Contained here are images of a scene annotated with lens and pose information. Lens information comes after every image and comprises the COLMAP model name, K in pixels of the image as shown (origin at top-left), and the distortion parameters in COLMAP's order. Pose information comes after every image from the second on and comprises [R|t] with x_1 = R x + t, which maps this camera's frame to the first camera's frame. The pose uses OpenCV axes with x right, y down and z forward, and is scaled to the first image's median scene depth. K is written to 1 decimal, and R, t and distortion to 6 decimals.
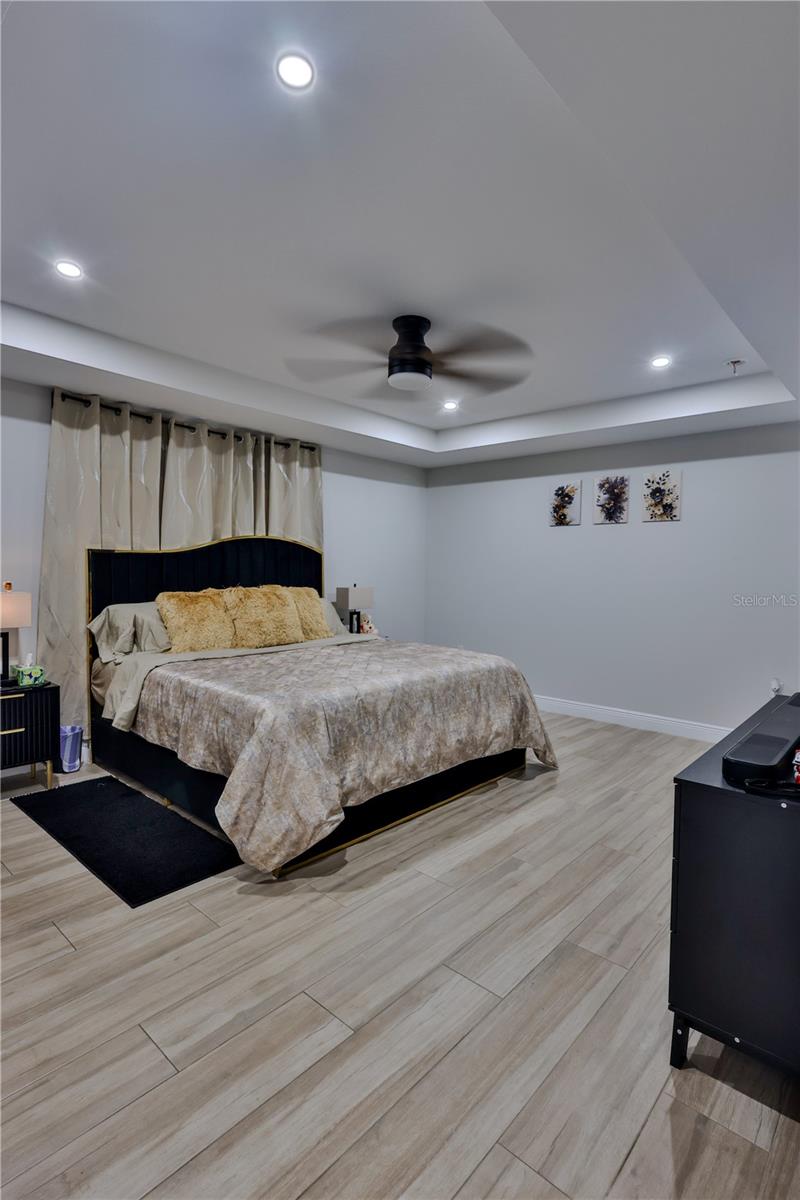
lens RADIAL K [[593.7, 0, 399.9], [0, 593.7, 600.8], [0, 0, 1]] dist [-0.001902, 0.000294]
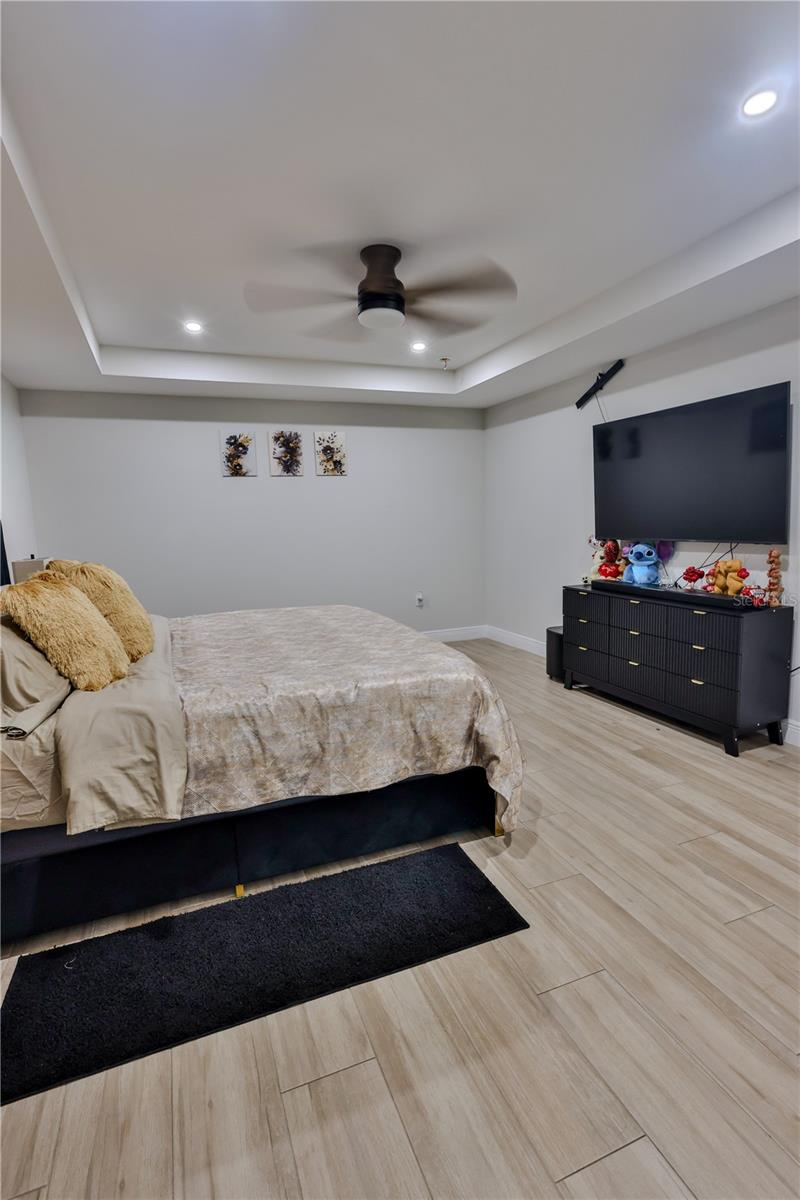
lens RADIAL K [[593.7, 0, 402.6], [0, 593.7, 596.3], [0, 0, 1]] dist [-0.001902, 0.000294]
pose [[0.435420, -0.149293, 0.887762, -0.556001], [0.085189, 0.988561, 0.124461, -0.031917], [-0.896188, 0.021435, 0.443157, 0.356899]]
